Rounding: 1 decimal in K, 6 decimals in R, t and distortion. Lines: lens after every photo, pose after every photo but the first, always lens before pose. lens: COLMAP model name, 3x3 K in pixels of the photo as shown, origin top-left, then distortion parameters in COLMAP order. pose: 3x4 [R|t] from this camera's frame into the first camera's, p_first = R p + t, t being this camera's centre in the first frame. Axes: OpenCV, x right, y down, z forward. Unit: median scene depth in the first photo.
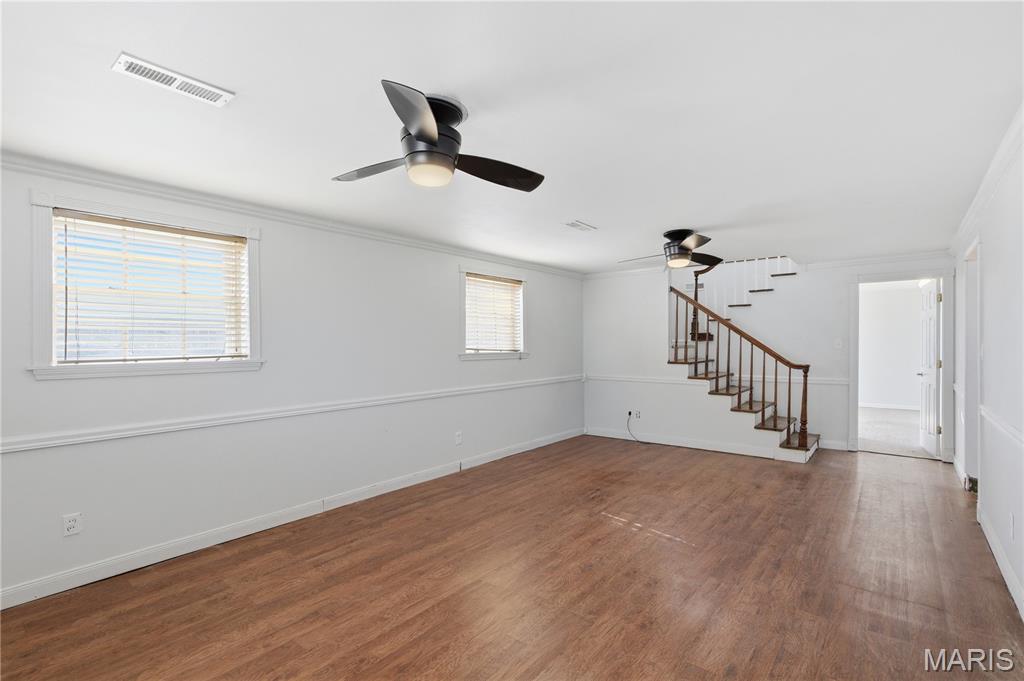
lens RADIAL K [[465.7, 0, 516.5], [0, 465.7, 343.9], [0, 0, 1]] dist [-0.001222, 0.001112]
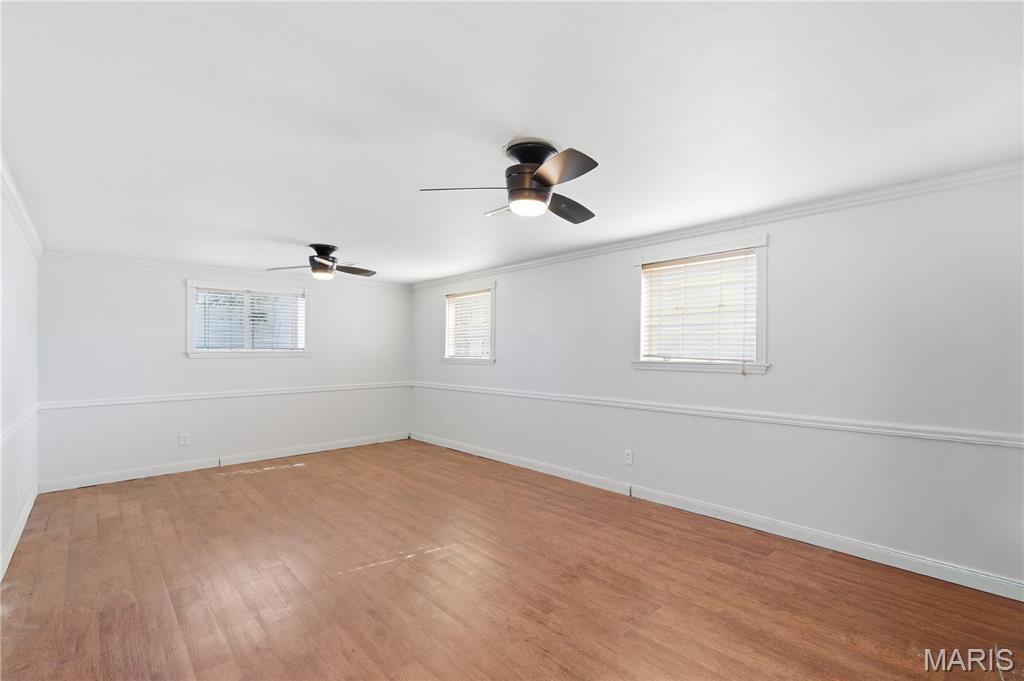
lens RADIAL K [[465.7, 0, 519.2], [0, 465.7, 342.2], [0, 0, 1]] dist [-0.001222, 0.001112]
pose [[-0.137303, -0.008381, -0.990494, 0.828377], [0.001989, 0.999960, -0.008737, -0.007238], [0.990527, -0.003170, -0.137280, 0.986505]]
